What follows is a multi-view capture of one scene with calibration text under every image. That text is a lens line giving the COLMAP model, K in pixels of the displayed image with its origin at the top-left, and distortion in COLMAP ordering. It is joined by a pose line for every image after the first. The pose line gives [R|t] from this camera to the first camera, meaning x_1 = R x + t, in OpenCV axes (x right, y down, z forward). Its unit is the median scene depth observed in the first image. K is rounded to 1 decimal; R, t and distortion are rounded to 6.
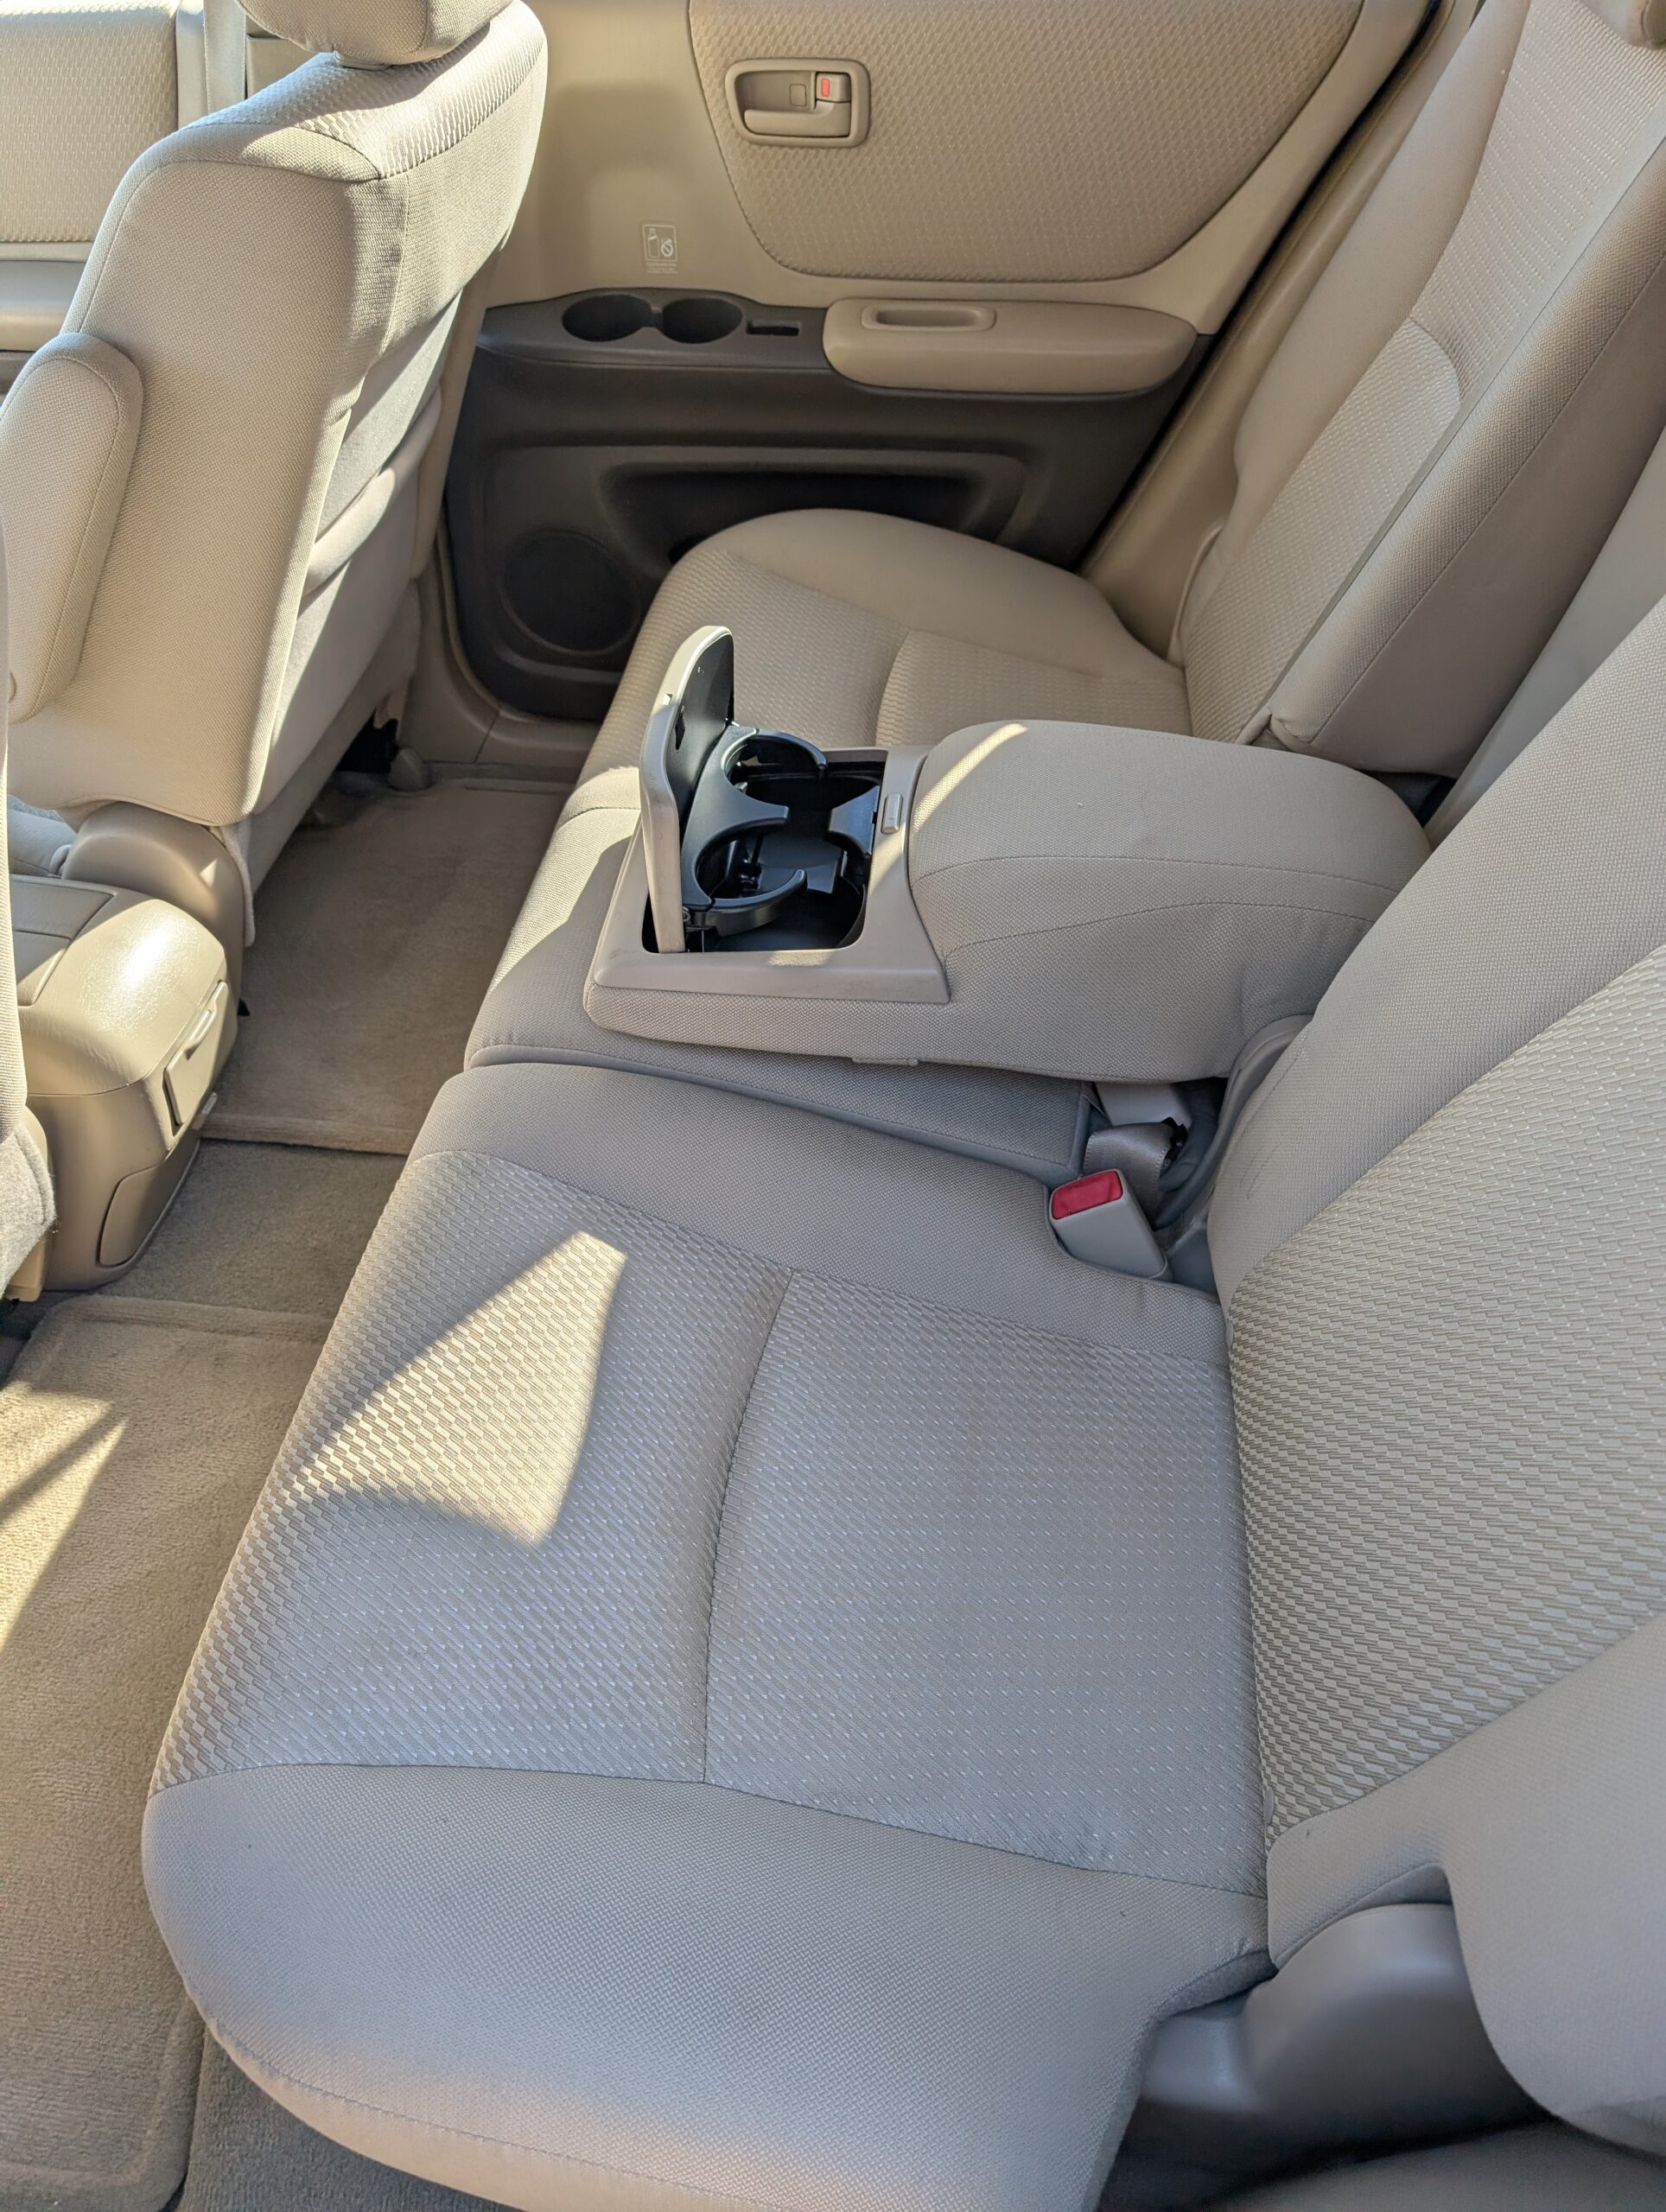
lens RADIAL K [[1592.3, 0, 833.3], [0, 1592.3, 1102.0], [0, 0, 1]] dist [0.018492, -0.013881]
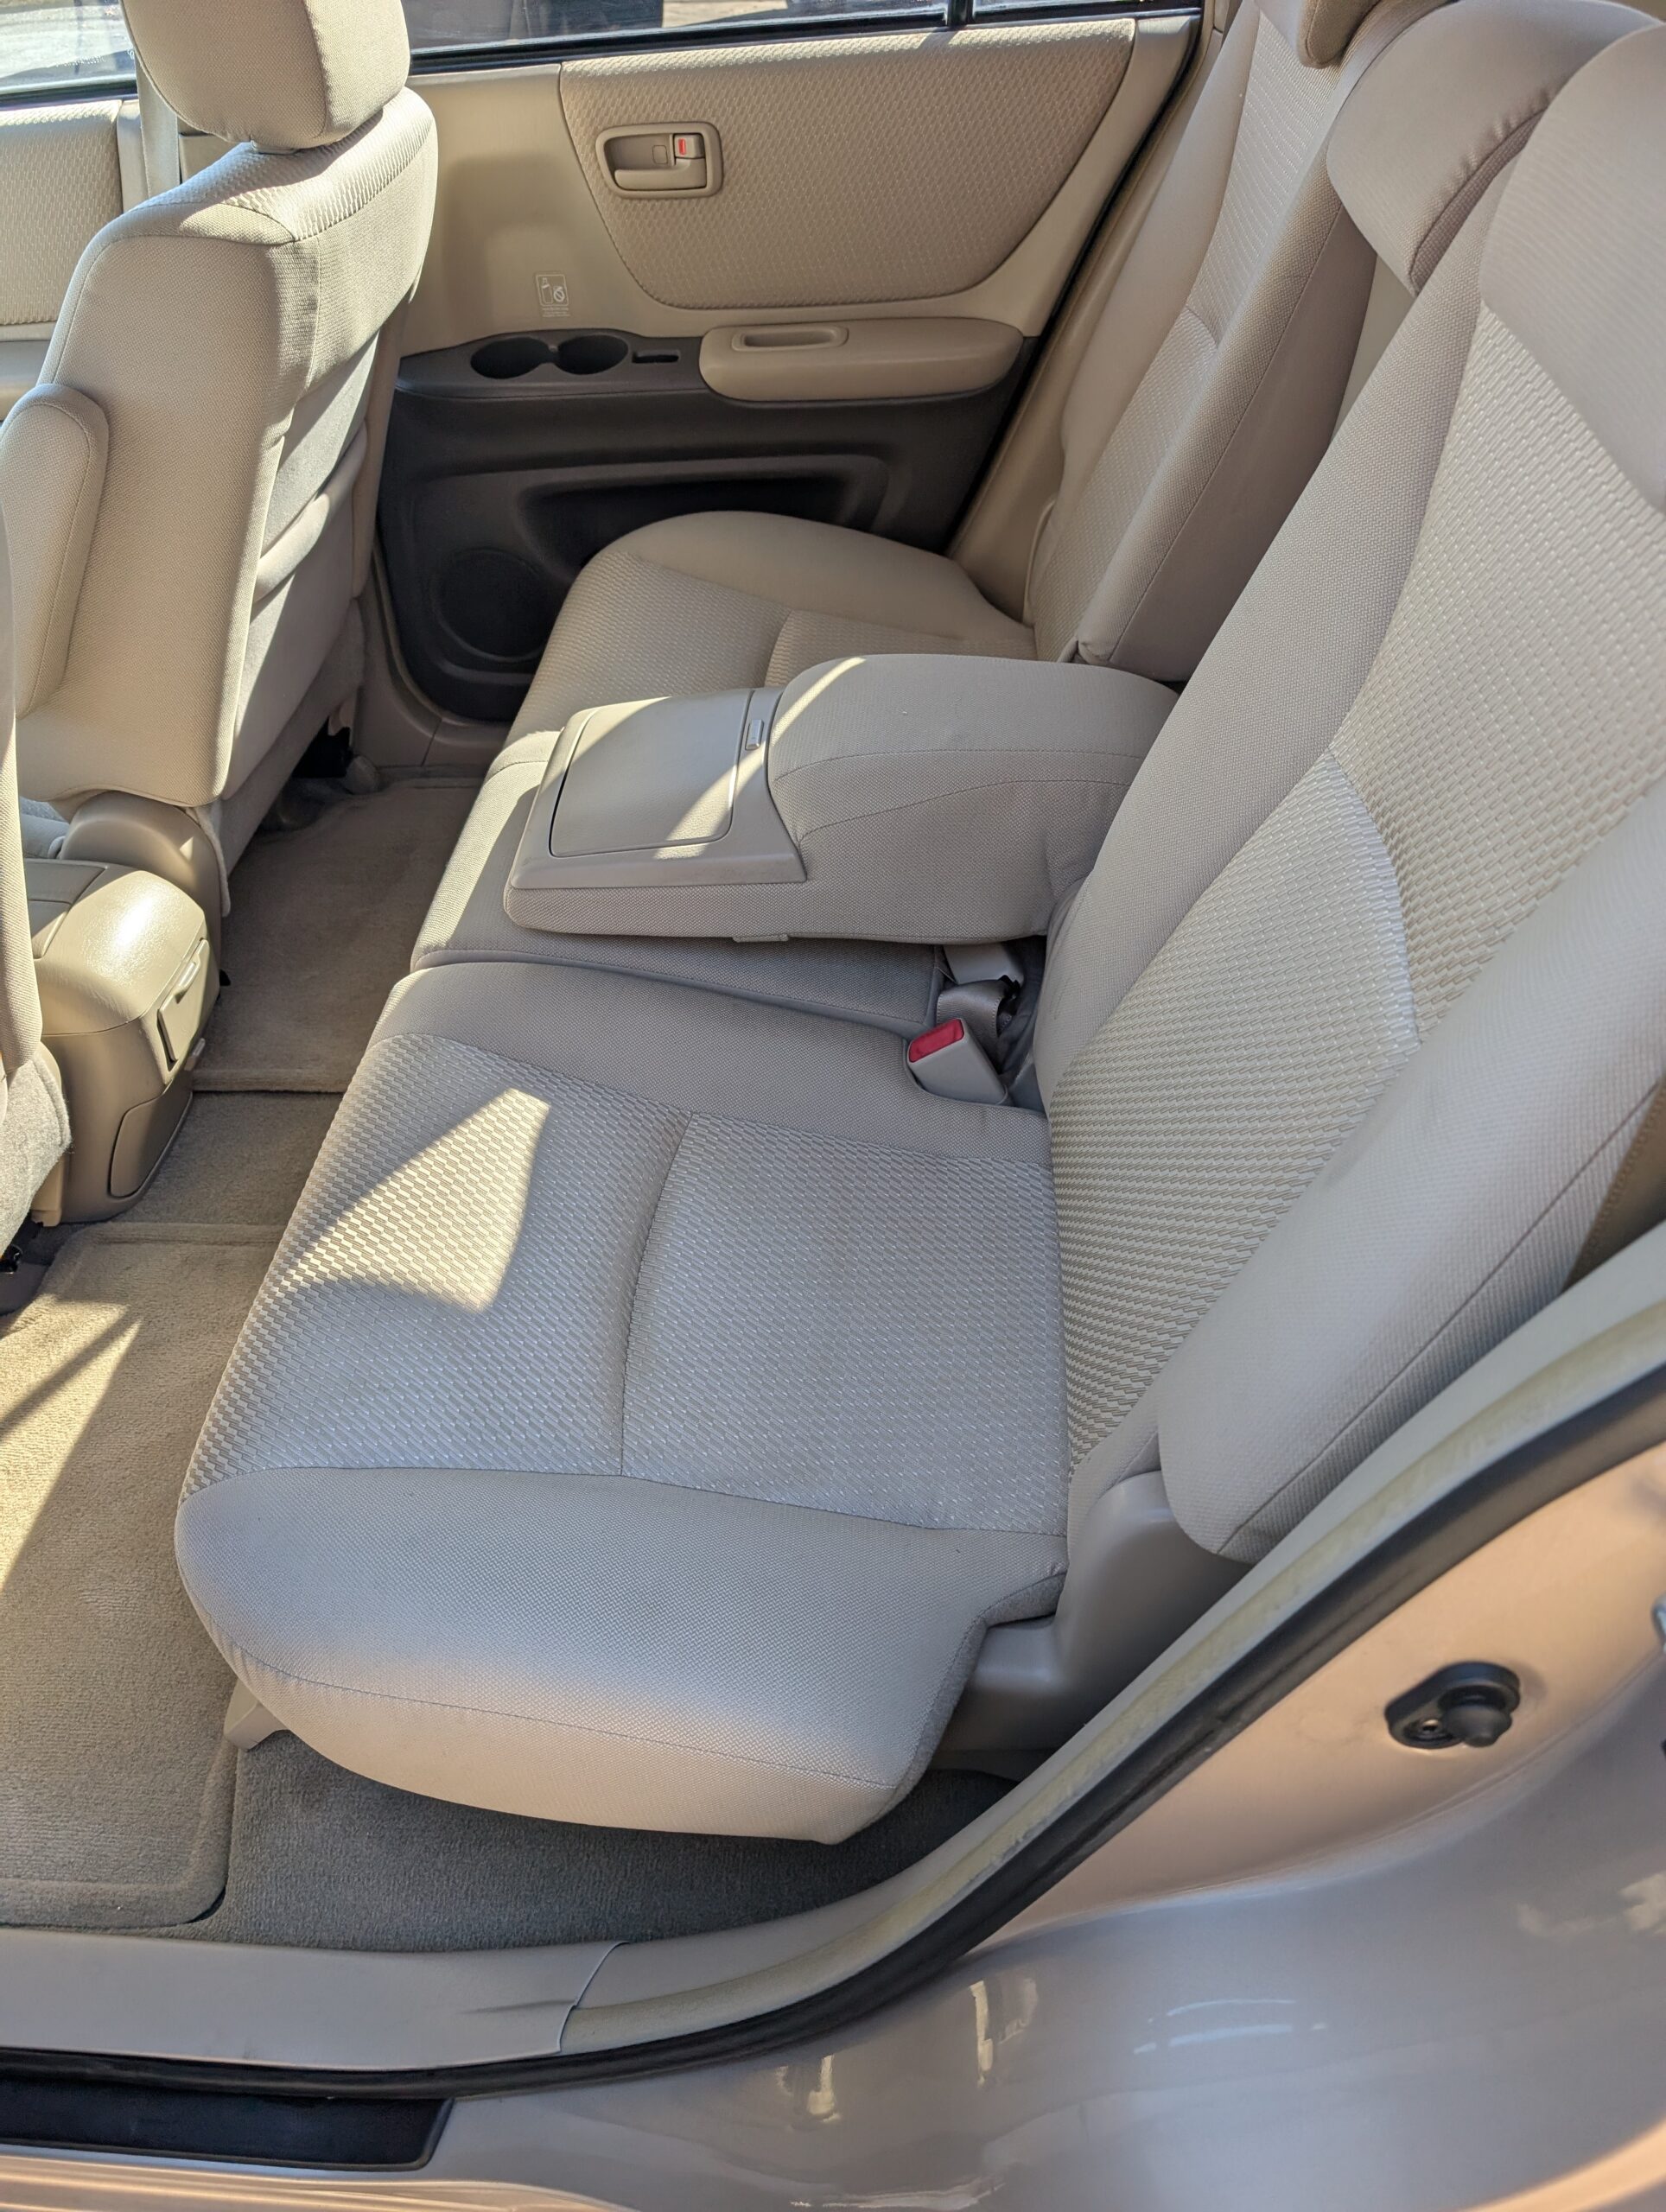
lens RADIAL K [[1592.3, 0, 835.4], [0, 1592.3, 1100.2], [0, 0, 1]] dist [0.018492, -0.013881]
pose [[0.997681, -0.067799, 0.005986, 0.069747], [0.067946, 0.997256, -0.029398, 0.127520], [-0.003977, 0.029736, 0.999550, -0.182538]]
